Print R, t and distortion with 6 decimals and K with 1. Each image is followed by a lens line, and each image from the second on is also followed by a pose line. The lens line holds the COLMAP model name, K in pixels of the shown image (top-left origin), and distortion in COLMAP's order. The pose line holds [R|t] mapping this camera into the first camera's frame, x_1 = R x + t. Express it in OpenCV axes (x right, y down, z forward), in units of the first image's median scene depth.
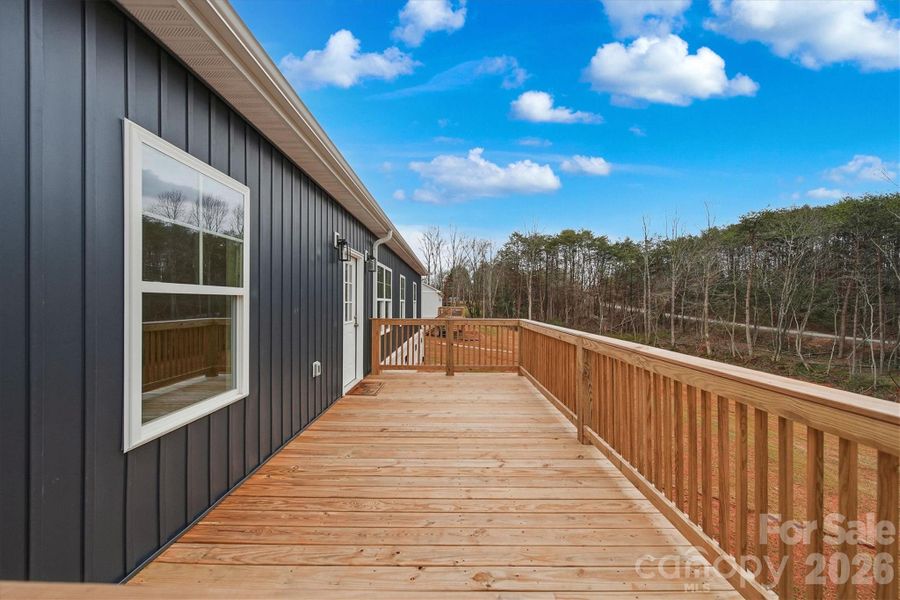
lens RADIAL K [[306.2, 0, 450.2], [0, 306.2, 303.1], [0, 0, 1]] dist [0.000324, 0.000008]
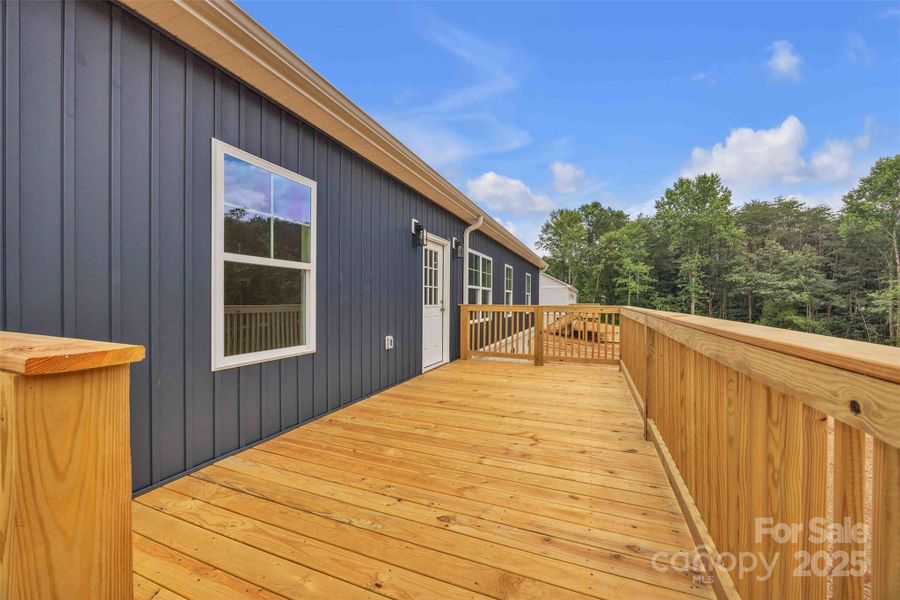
lens RADIAL K [[318.9, 0, 451.5], [0, 318.9, 298.0], [0, 0, 1]] dist [-0.002026, -0.000214]
pose [[0.938207, 0.001107, -0.346073, 0.265912], [0.001485, 0.999973, 0.007227, 0.071921], [0.346072, -0.007294, 0.938180, -0.003634]]
